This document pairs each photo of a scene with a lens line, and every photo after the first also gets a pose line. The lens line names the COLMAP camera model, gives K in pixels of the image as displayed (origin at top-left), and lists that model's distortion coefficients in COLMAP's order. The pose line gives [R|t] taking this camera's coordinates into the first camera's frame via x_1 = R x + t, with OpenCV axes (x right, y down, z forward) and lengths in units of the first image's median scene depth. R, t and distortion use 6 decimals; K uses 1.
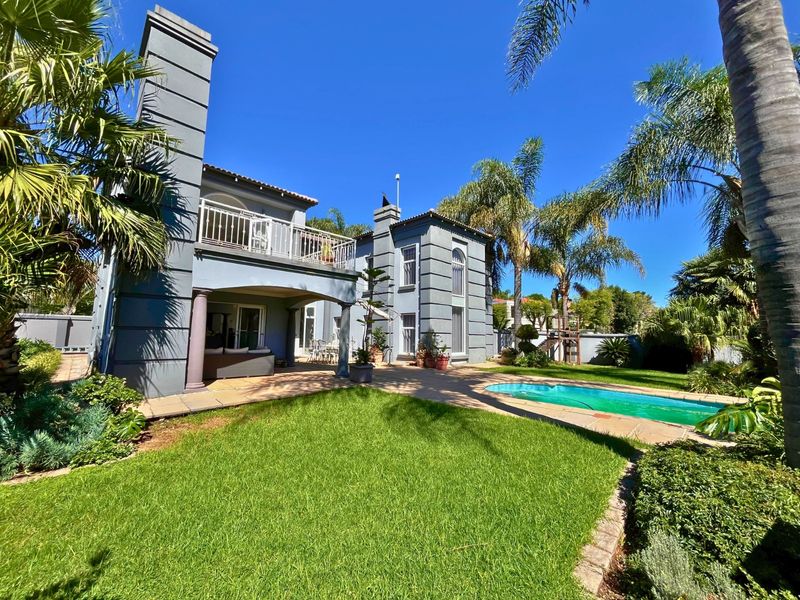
lens RADIAL K [[328.0, 0, 401.3], [0, 328.0, 299.6], [0, 0, 1]] dist [-0.004142, -0.000015]
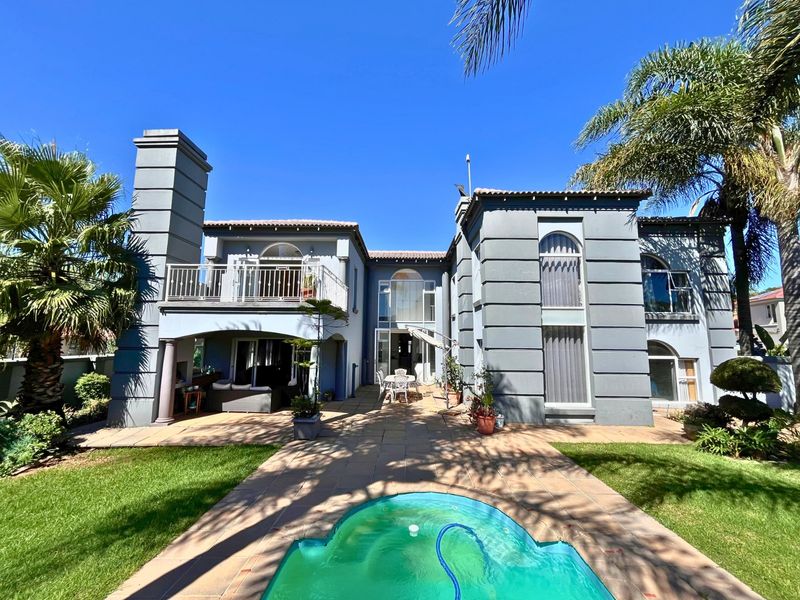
lens RADIAL K [[328.0, 0, 400.7], [0, 328.0, 302.6], [0, 0, 1]] dist [-0.004142, -0.000015]
pose [[0.694943, -0.098819, -0.712243, 0.817735], [0.081994, 0.994941, -0.058039, -0.023767], [0.714375, -0.018066, 0.699530, 0.736836]]
